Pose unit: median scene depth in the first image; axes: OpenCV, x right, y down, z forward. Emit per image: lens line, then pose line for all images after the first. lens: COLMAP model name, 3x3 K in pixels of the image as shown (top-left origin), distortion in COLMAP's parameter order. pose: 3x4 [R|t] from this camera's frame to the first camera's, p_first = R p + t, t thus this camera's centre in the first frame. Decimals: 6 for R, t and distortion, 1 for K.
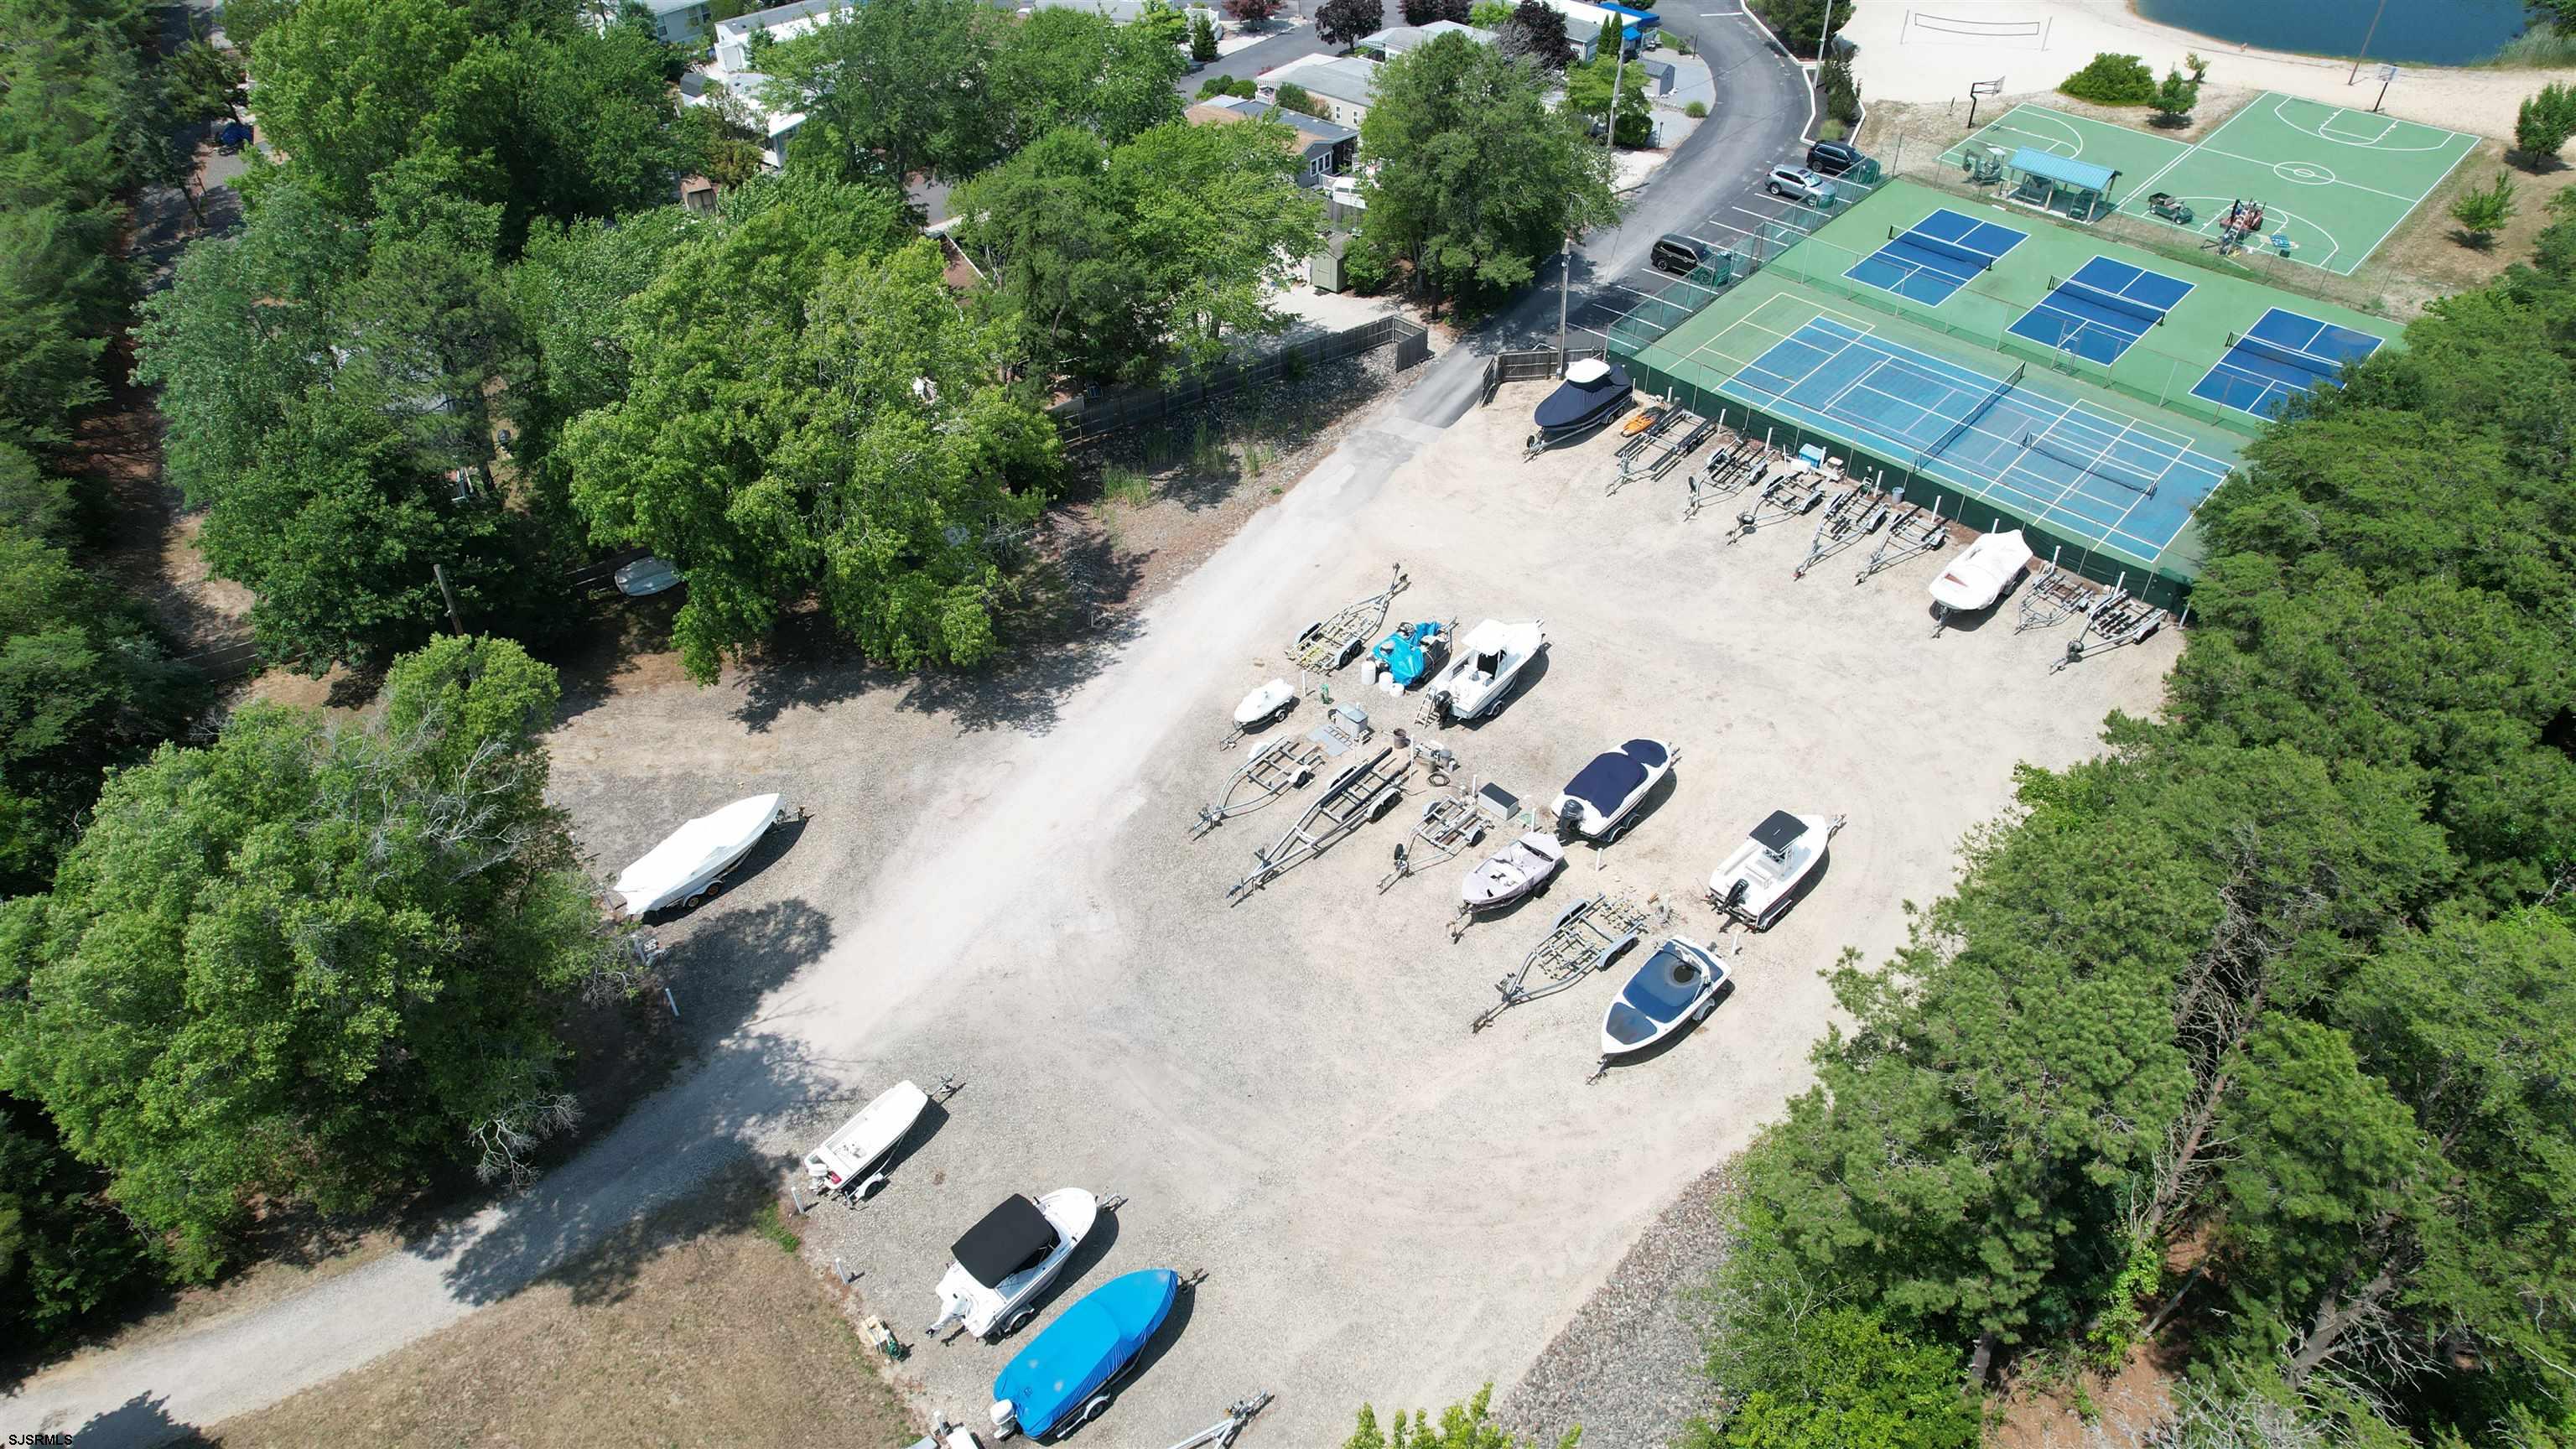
lens RADIAL K [[1643.9, 0, 1276.5], [0, 1643.9, 721.5], [0, 0, 1]] dist [-0.073372, 0.062418]
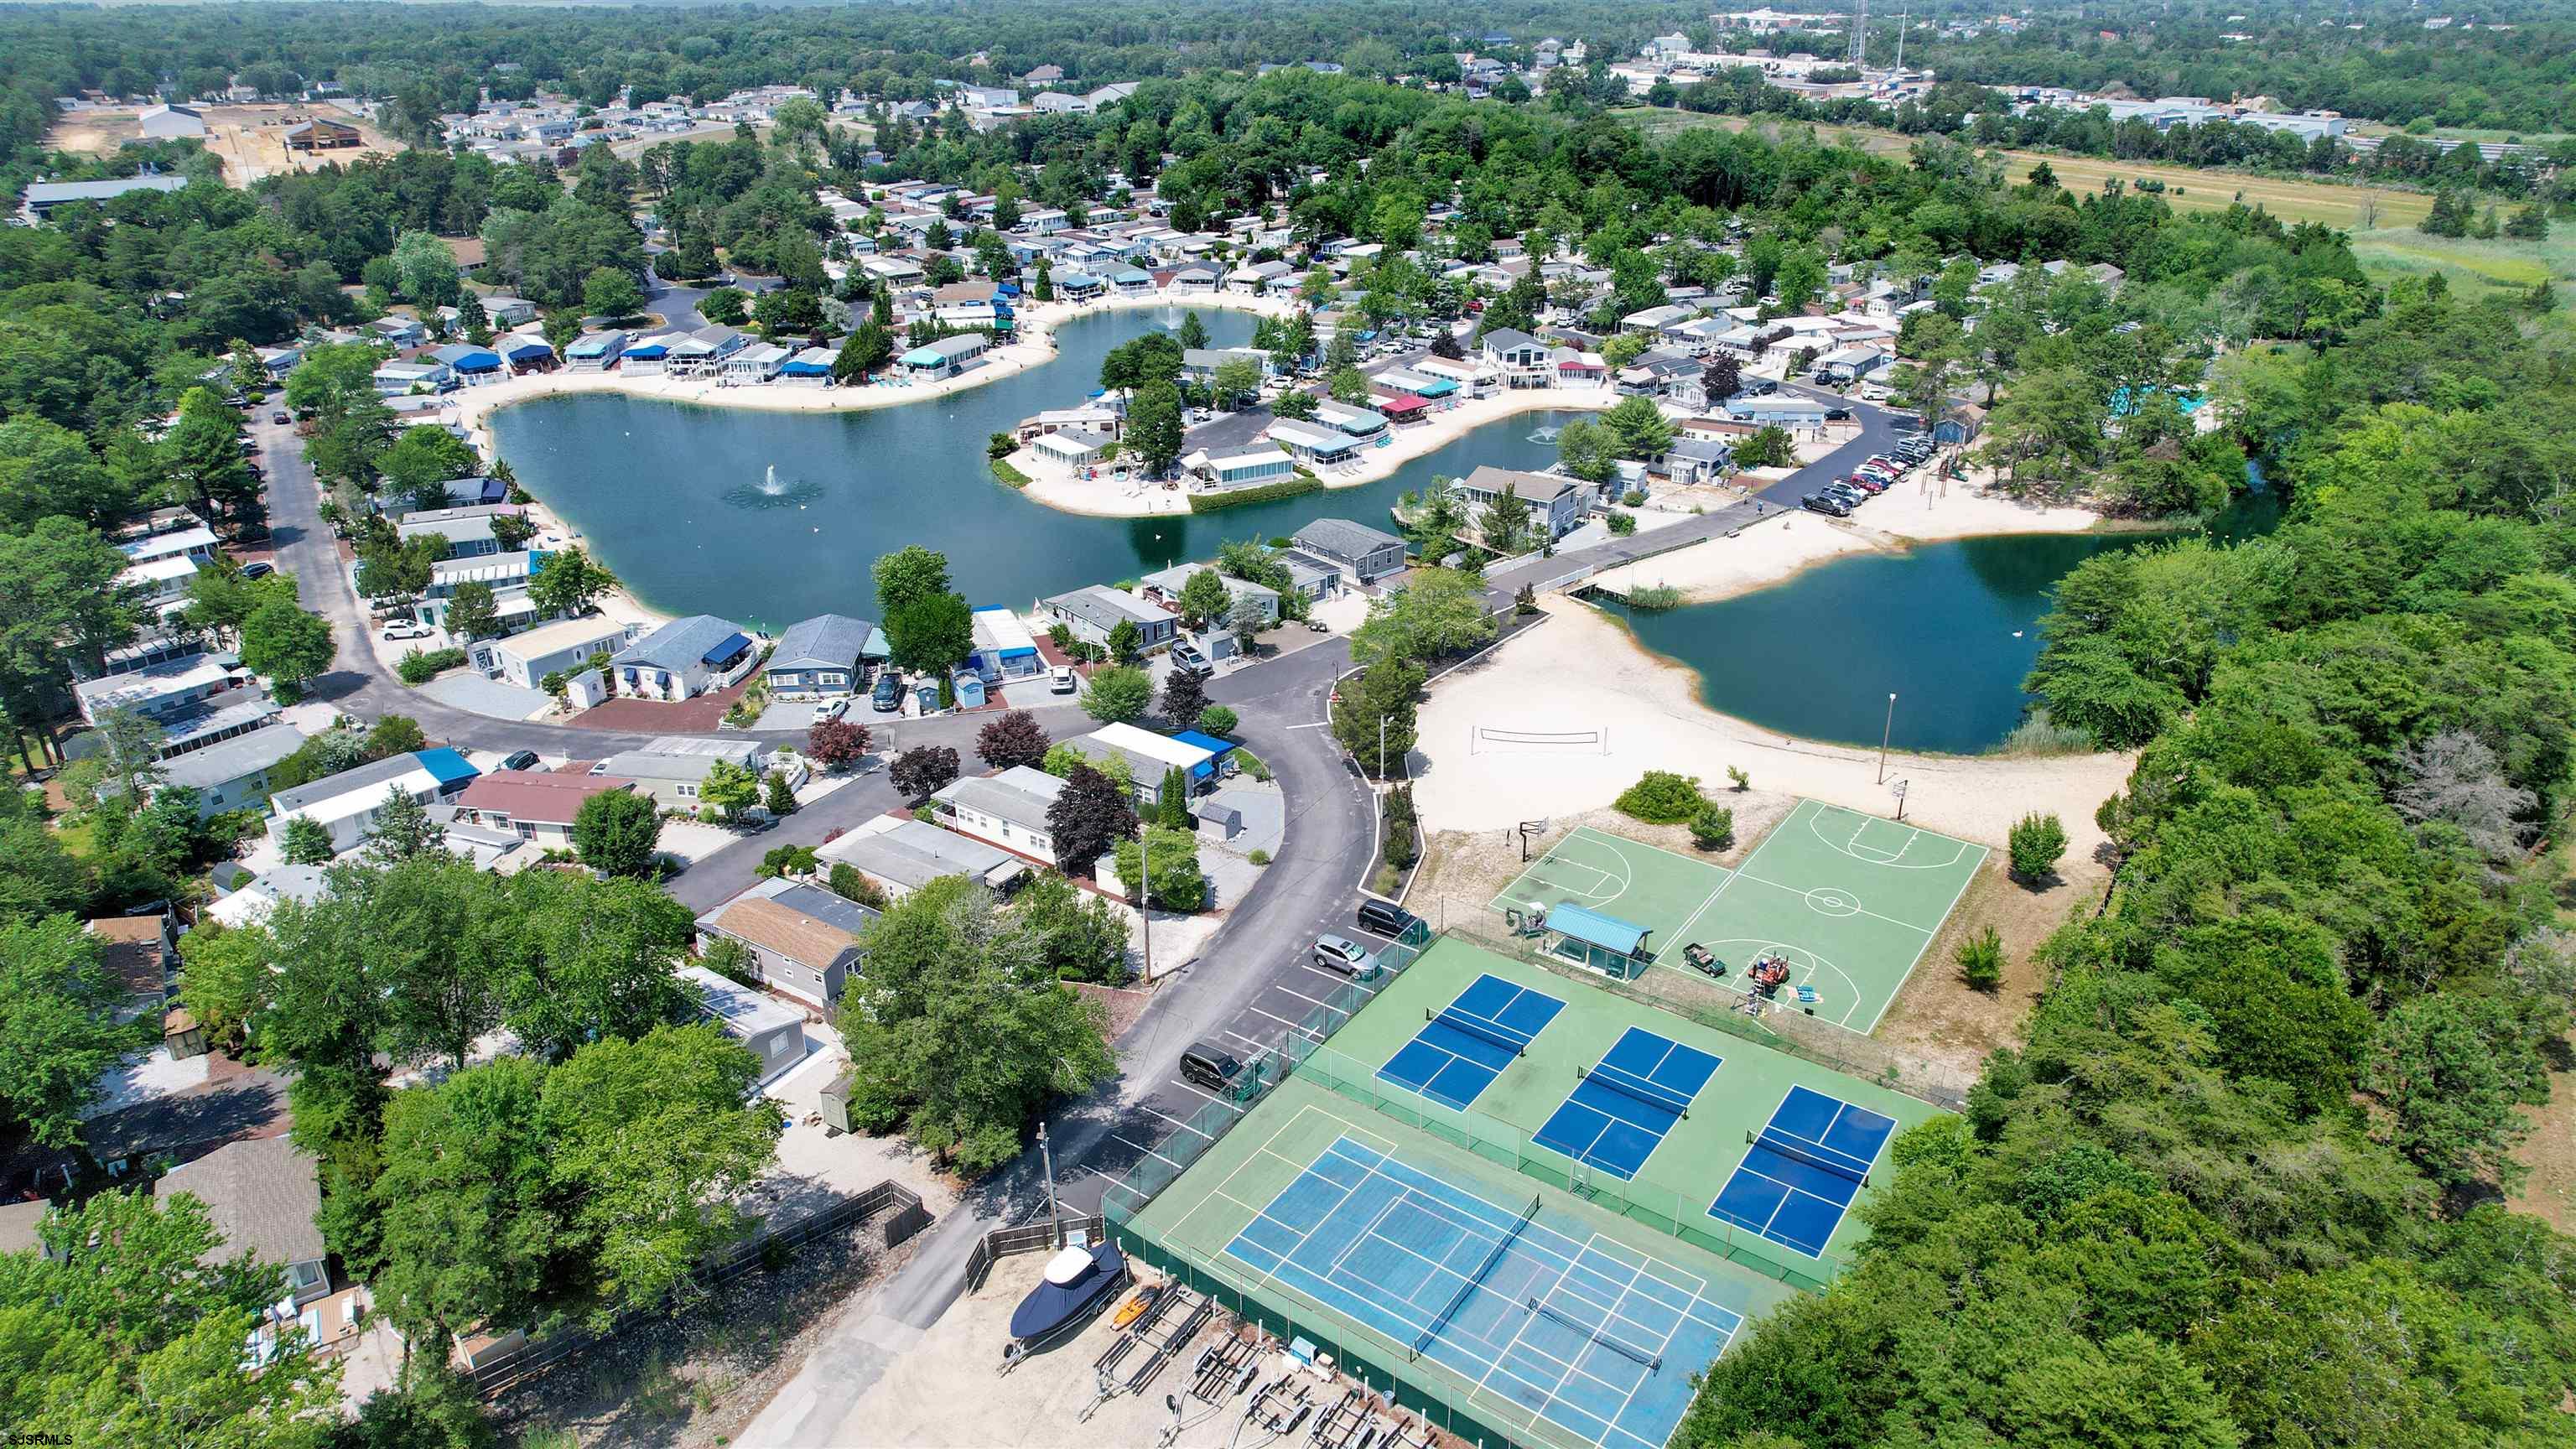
lens RADIAL K [[1643.9, 0, 1276.5], [0, 1643.9, 721.5], [0, 0, 1]] dist [-0.073372, 0.062418]
pose [[0.991840, -0.045314, 0.119163, 0.180853], [0.076831, 0.958352, -0.275060, -0.211031], [-0.101736, 0.281971, 0.954014, 0.002036]]
